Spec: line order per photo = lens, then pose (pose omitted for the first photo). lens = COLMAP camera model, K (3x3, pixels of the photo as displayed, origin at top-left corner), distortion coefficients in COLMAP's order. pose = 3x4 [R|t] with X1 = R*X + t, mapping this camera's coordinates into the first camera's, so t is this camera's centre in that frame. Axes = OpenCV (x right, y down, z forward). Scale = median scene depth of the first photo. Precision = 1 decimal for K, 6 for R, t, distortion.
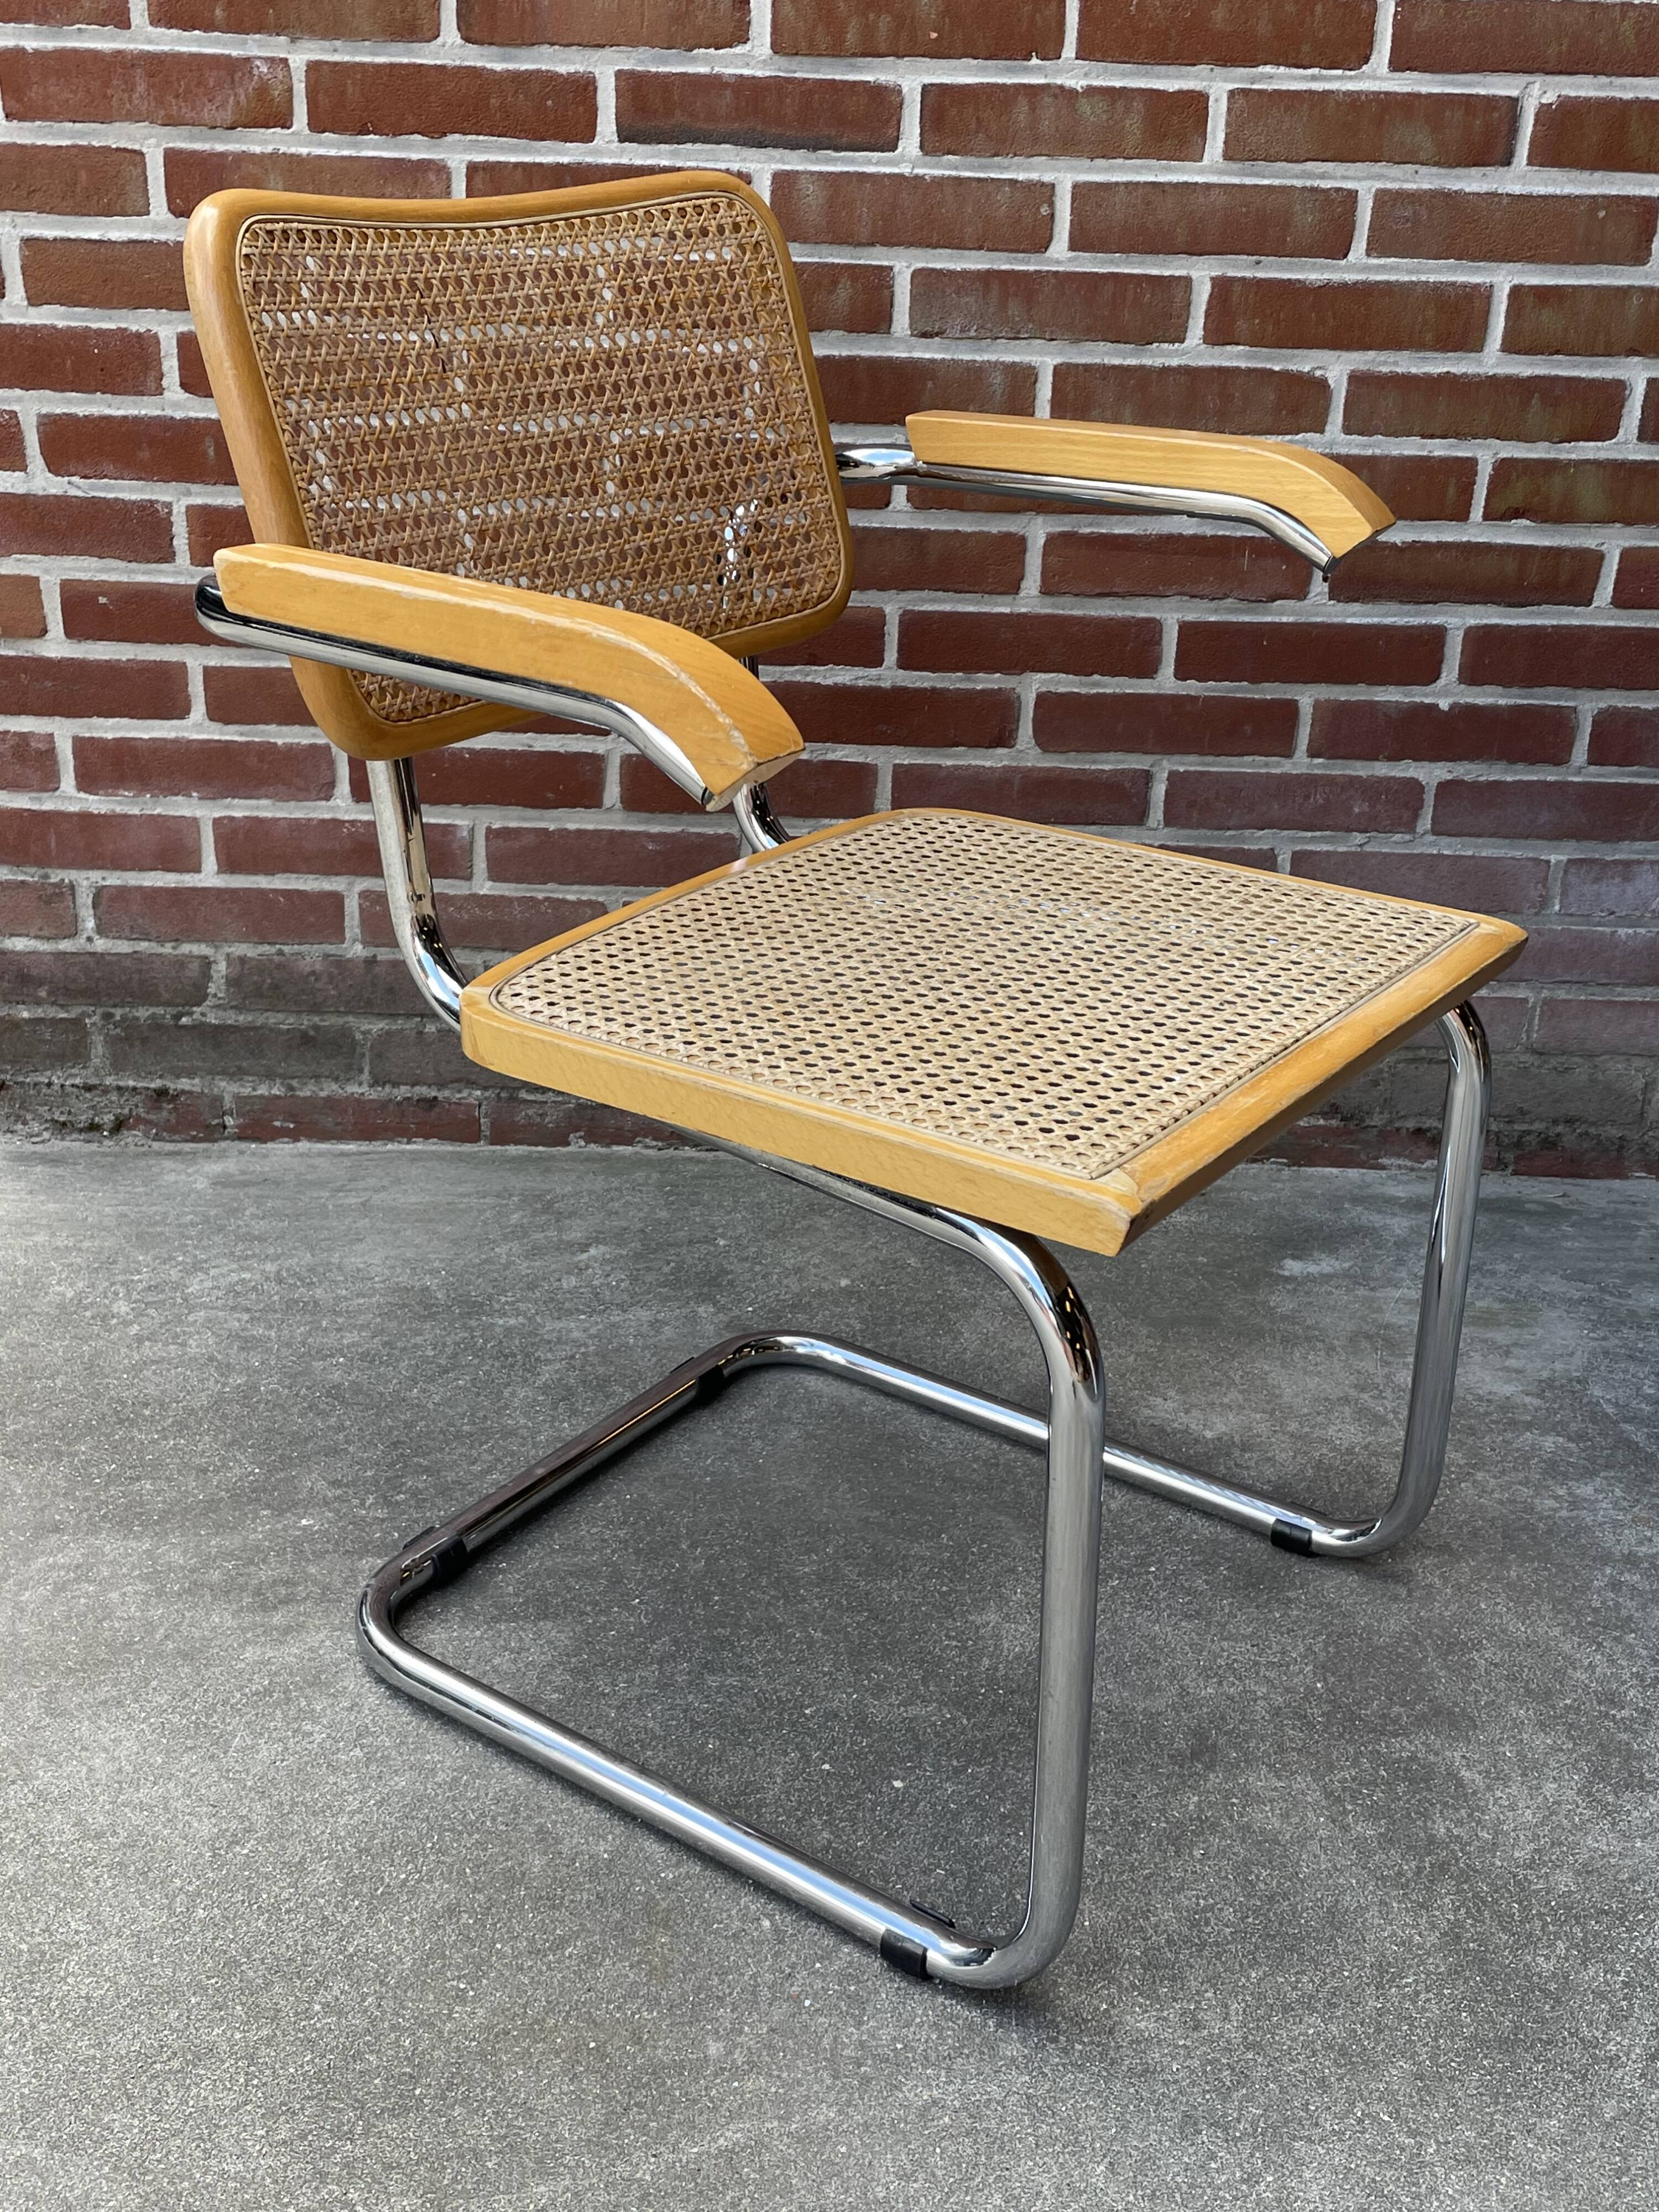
lens RADIAL K [[2387.7, 0, 812.9], [0, 2387.7, 1088.5], [0, 0, 1]] dist [0.047686, 0.000000]
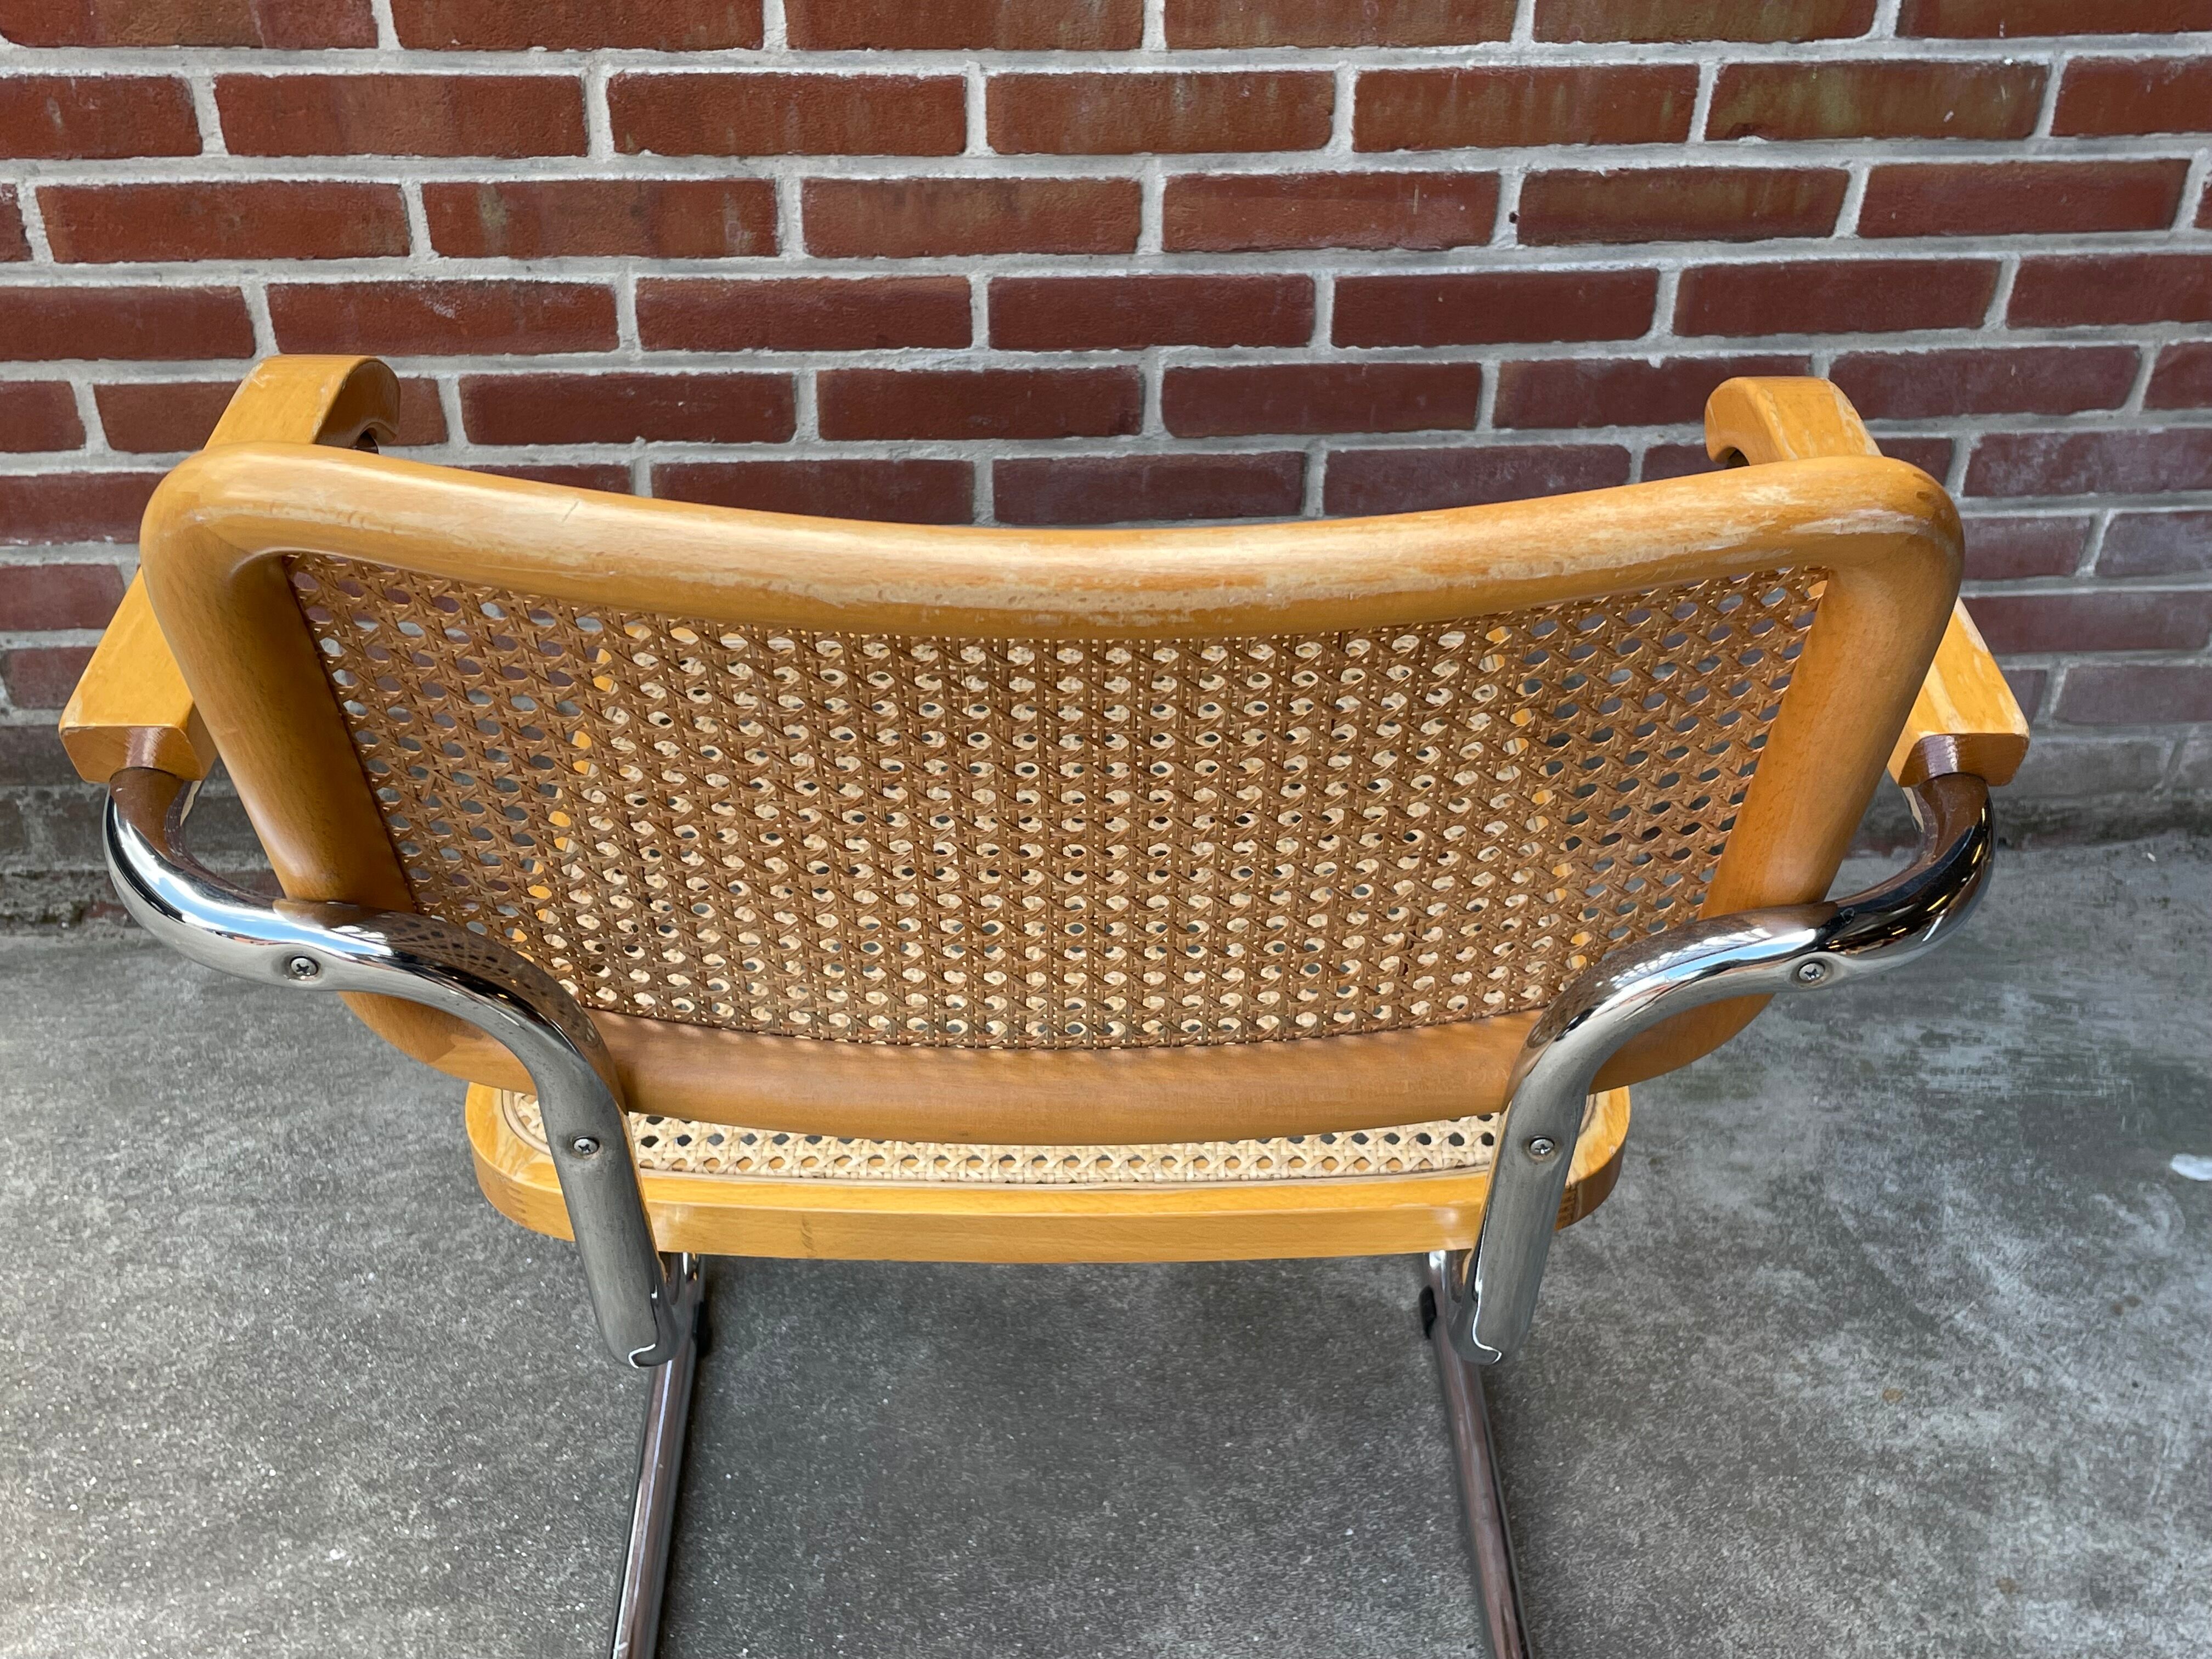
lens RADIAL K [[2394.2, 0, 1154.8], [0, 2394.2, 847.7], [0, 0, 1]] dist [0.033826, 0.000000]
pose [[0.994914, -0.065249, 0.076735, 0.019301], [0.046964, 0.974444, 0.219664, -0.199095], [-0.089107, -0.214943, 0.972553, 0.190531]]
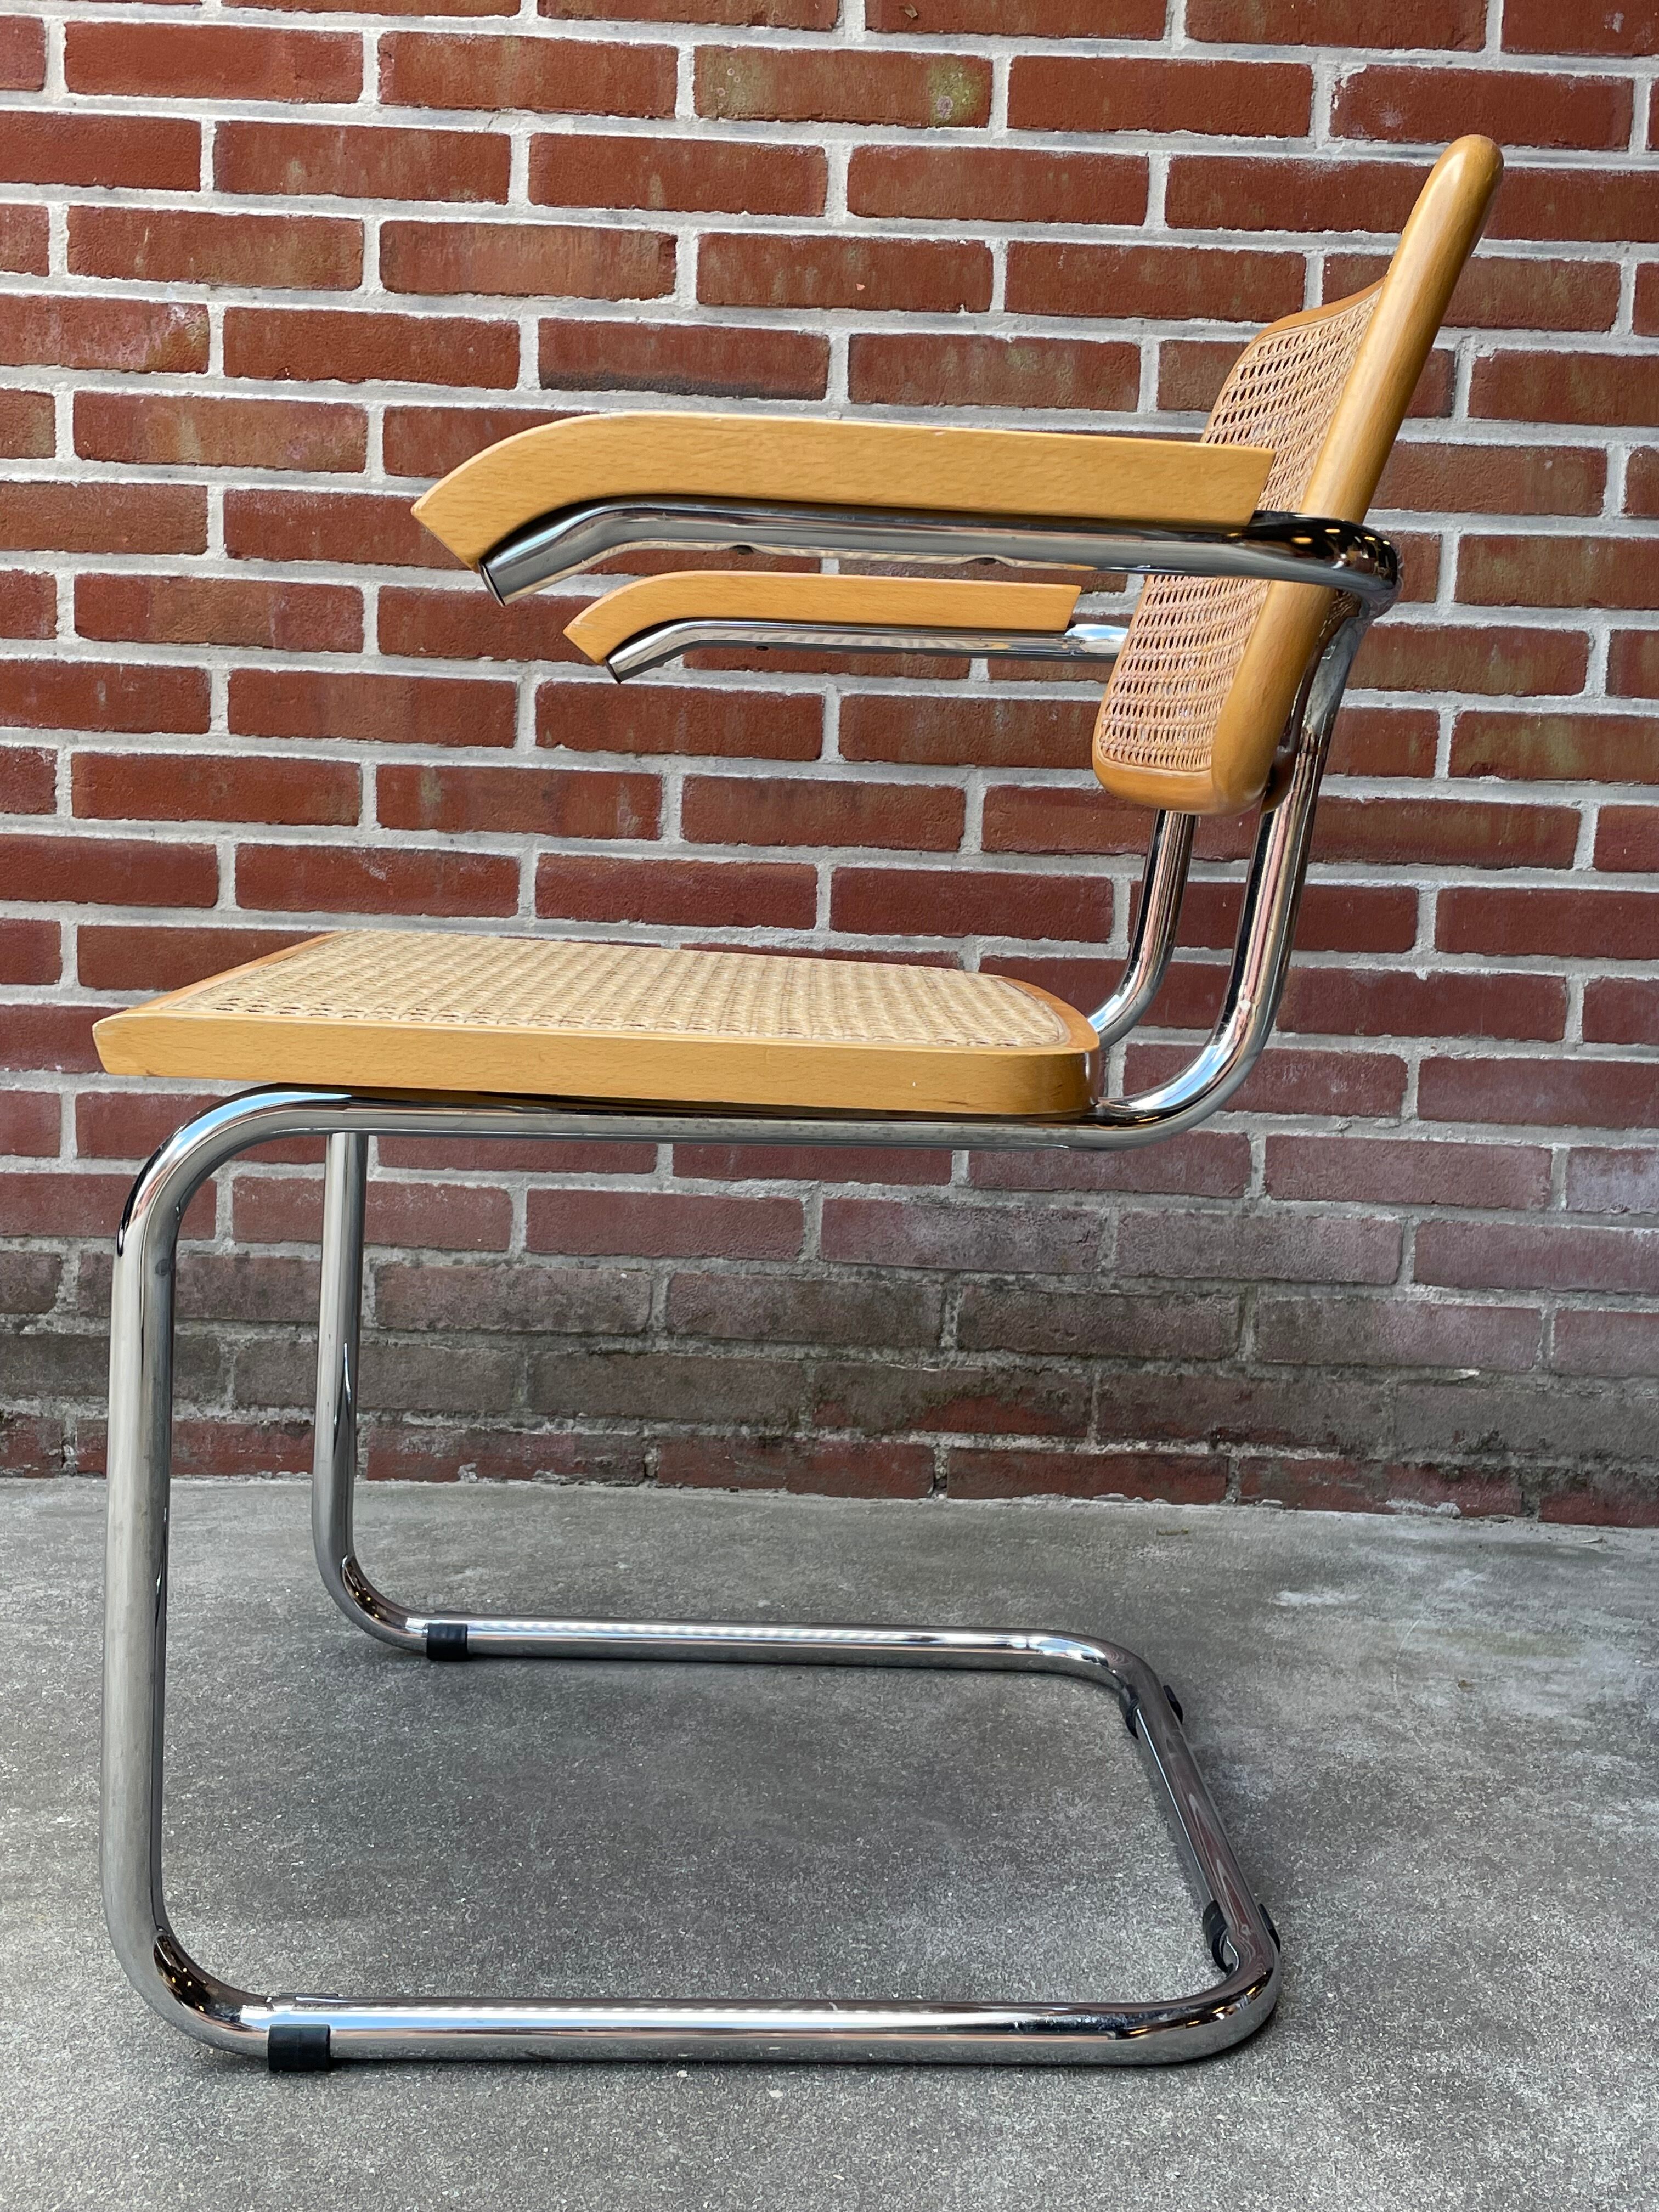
lens RADIAL K [[2387.7, 0, 842.4], [0, 2387.7, 1079.4], [0, 0, 1]] dist [0.047686, 0.000000]
pose [[0.999969, 0.006107, 0.004922, 0.038232], [-0.004494, 0.960385, -0.278639, 0.146169], [-0.006429, 0.278608, 0.960383, 0.137374]]
